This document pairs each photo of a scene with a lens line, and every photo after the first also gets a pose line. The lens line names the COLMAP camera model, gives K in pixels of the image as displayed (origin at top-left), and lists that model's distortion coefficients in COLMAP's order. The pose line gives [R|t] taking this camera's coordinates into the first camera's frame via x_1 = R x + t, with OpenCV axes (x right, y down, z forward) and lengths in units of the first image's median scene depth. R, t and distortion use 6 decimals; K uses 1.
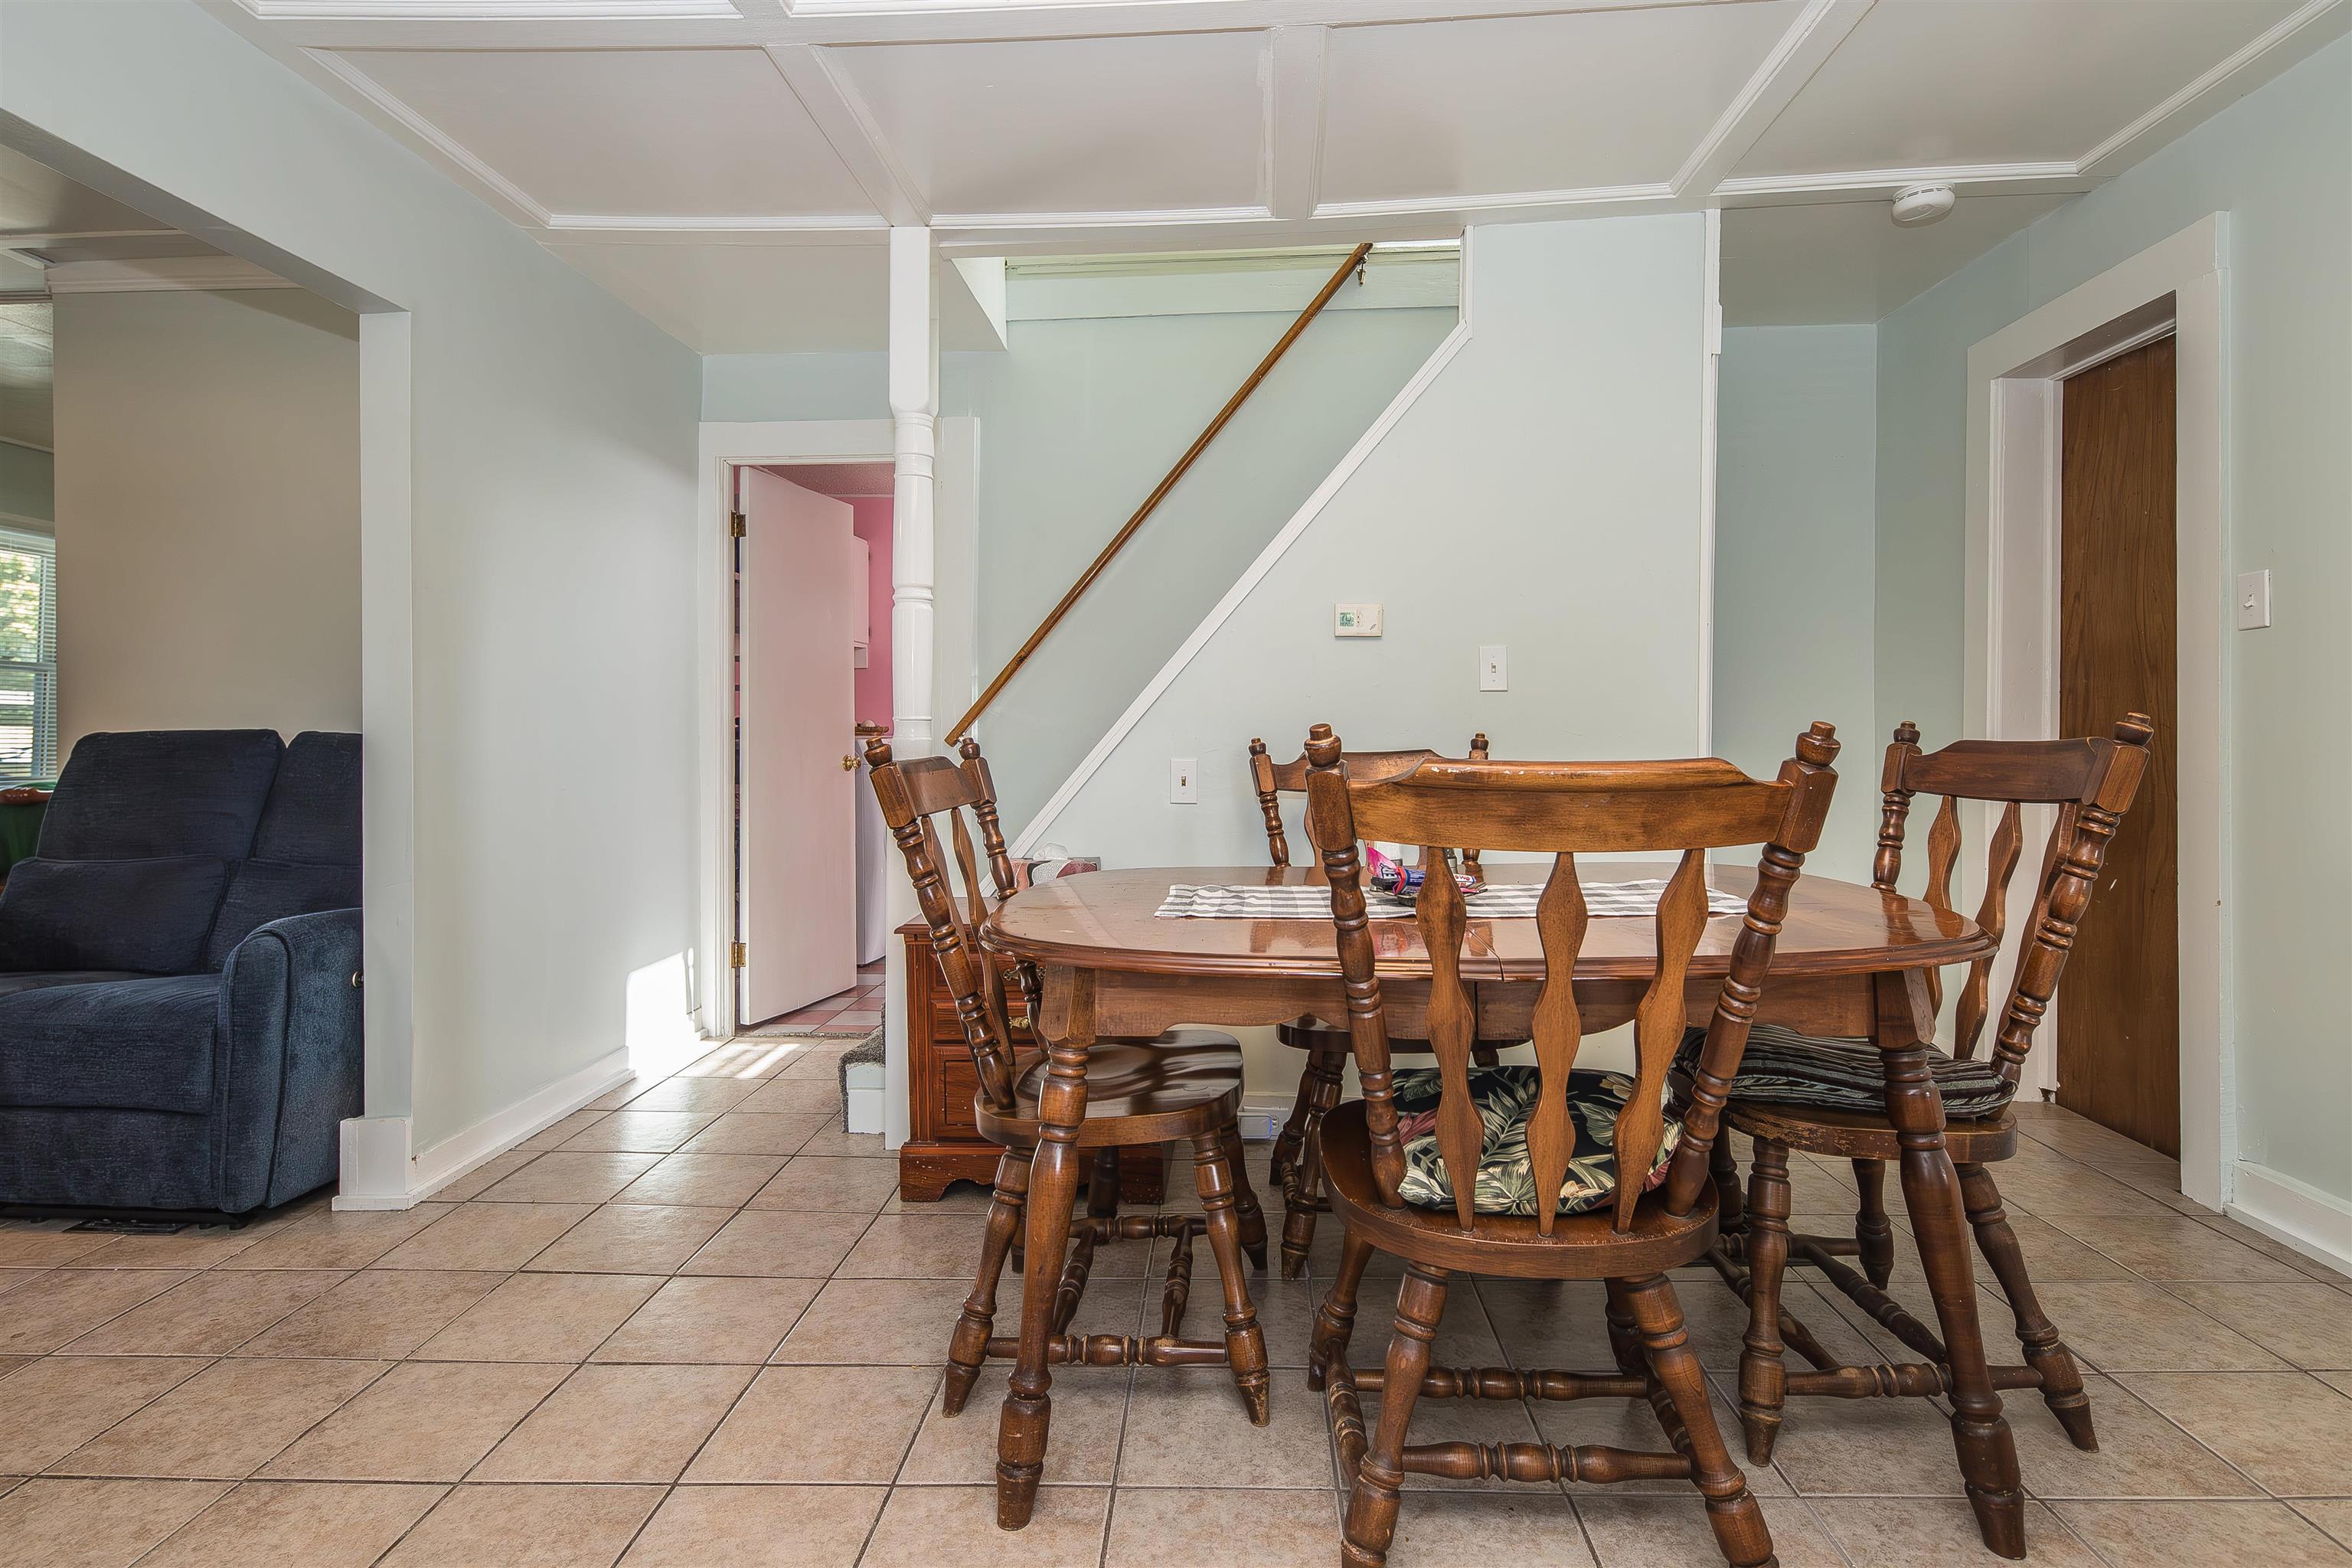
lens RADIAL K [[1202.2, 0, 1115.0], [0, 1202.2, 741.9], [0, 0, 1]] dist [0.007004, -0.000840]
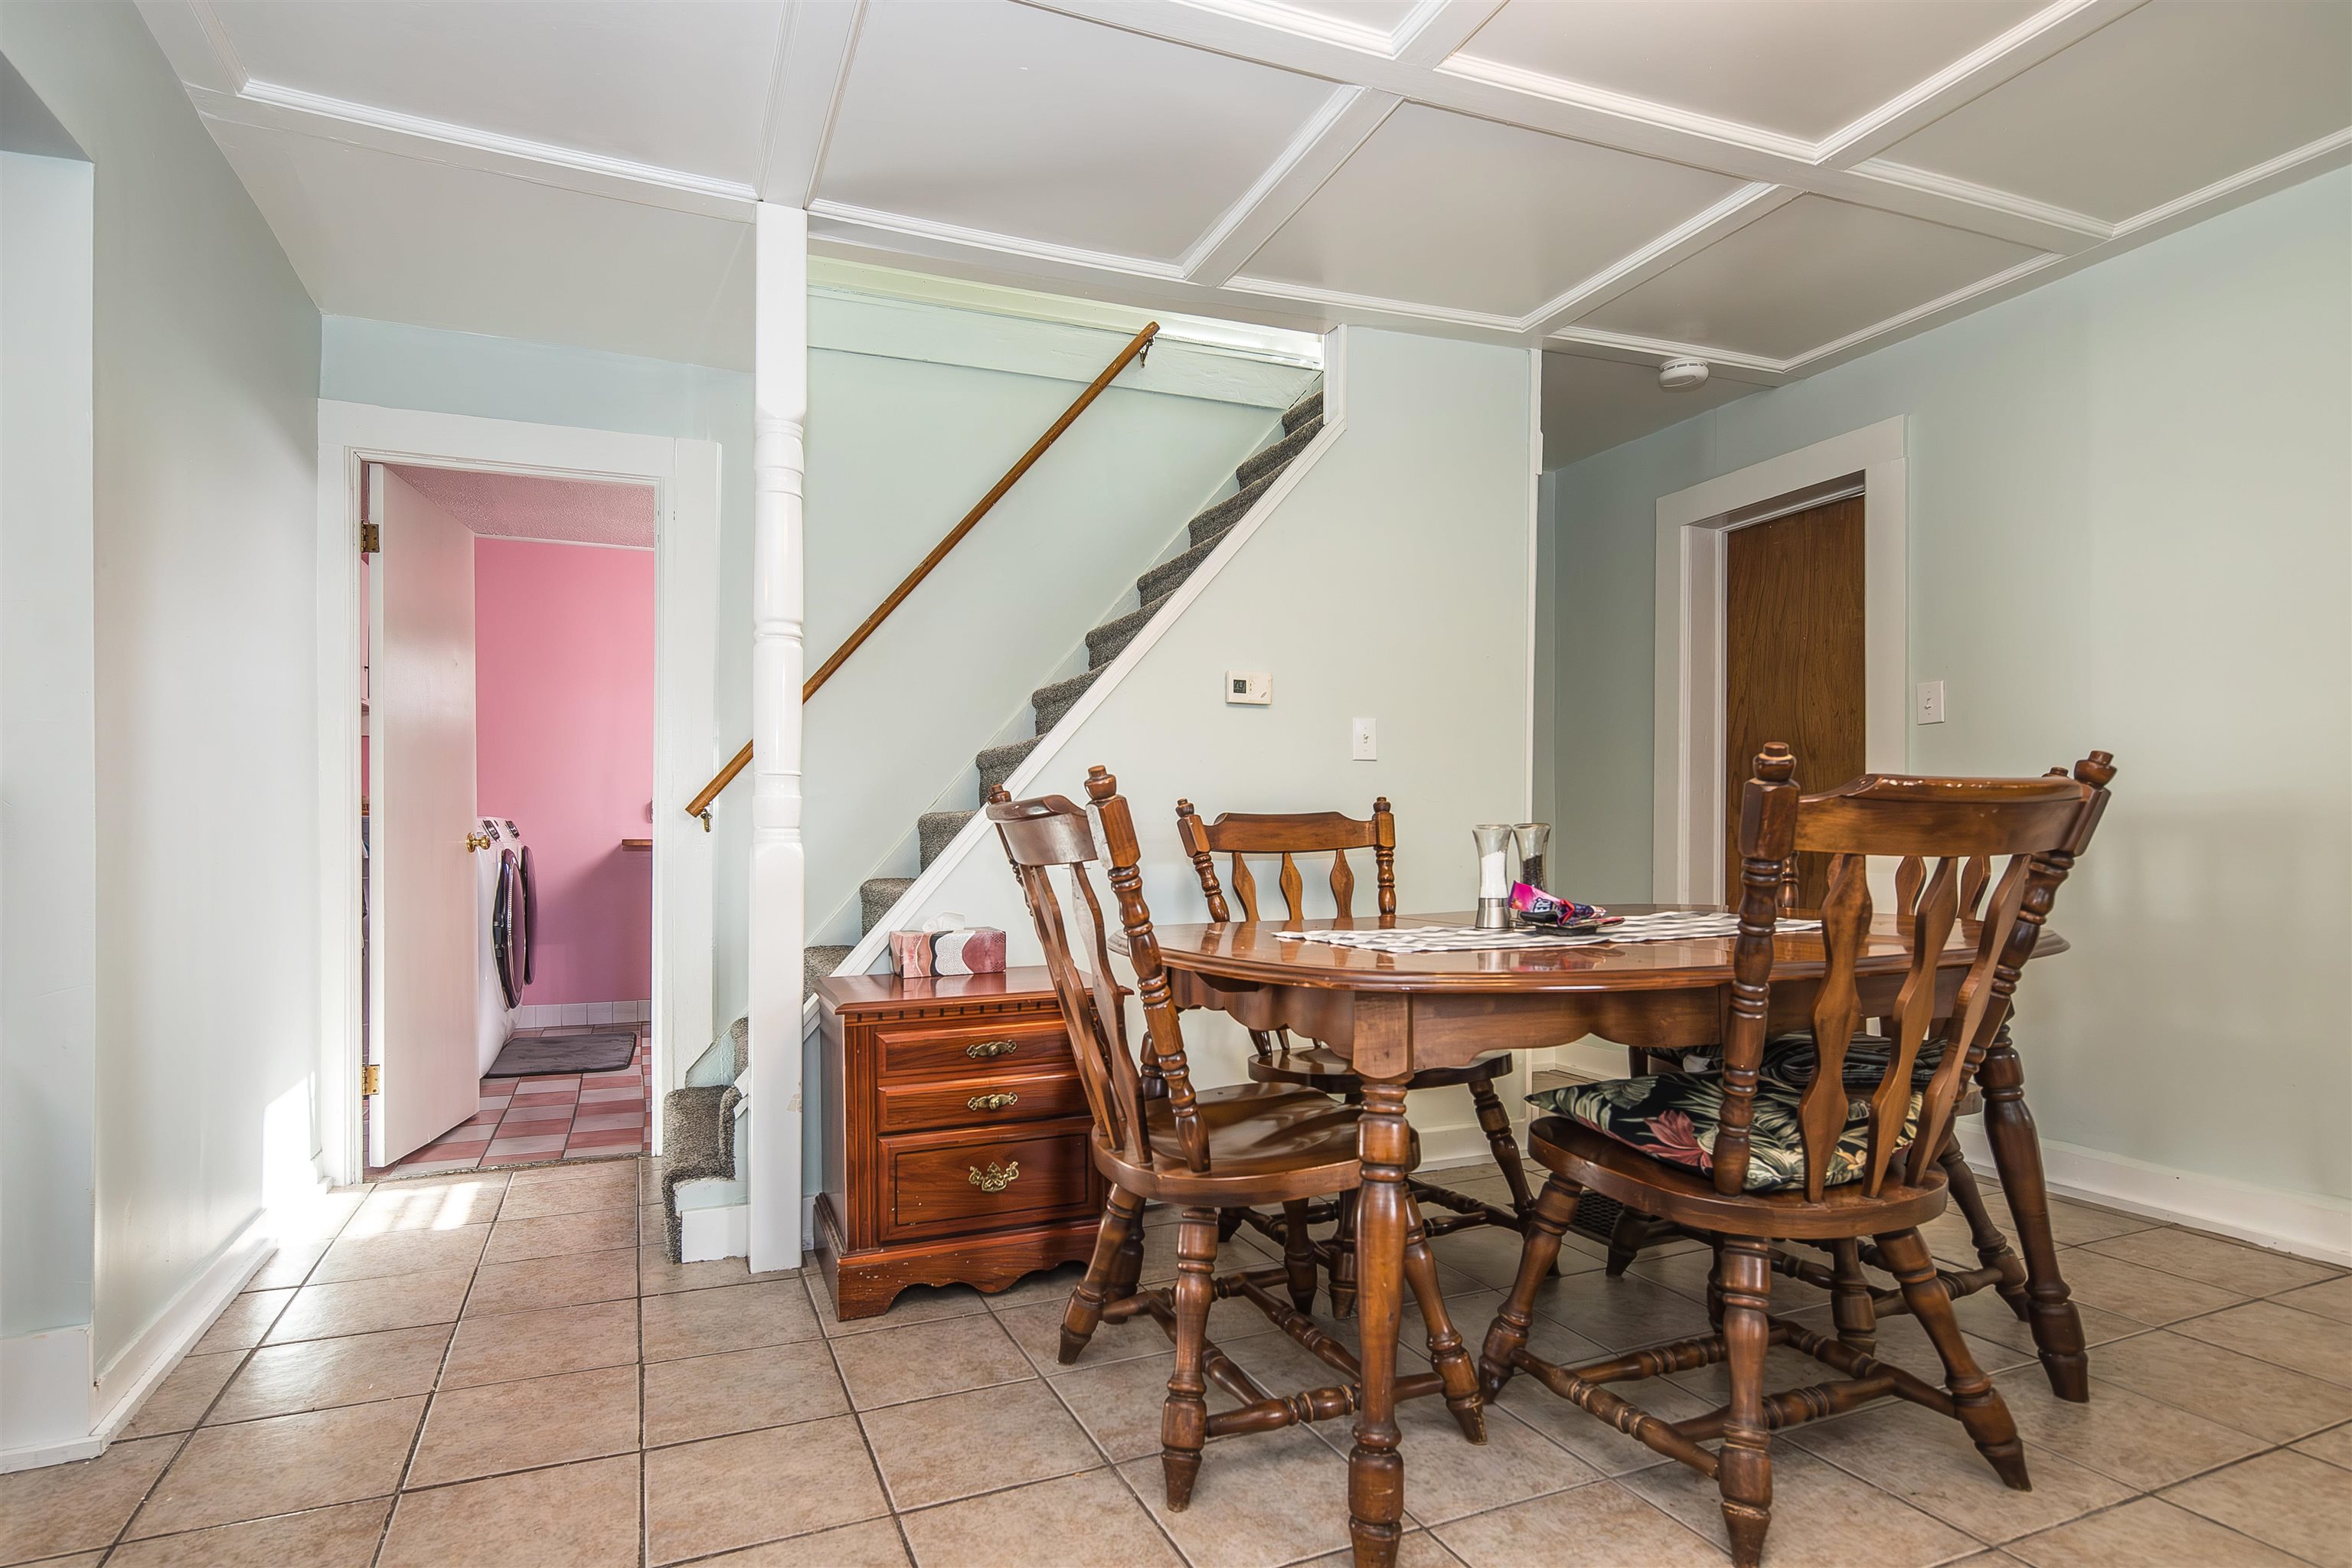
lens RADIAL K [[1202.2, 0, 1187.2], [0, 1202.2, 834.8], [0, 0, 1]] dist [0.007004, -0.000840]
pose [[0.904520, 0.004501, 0.426408, -0.305487], [-0.003962, 0.999990, -0.002149, 0.029029], [-0.426413, 0.000255, 0.904529, 0.100287]]
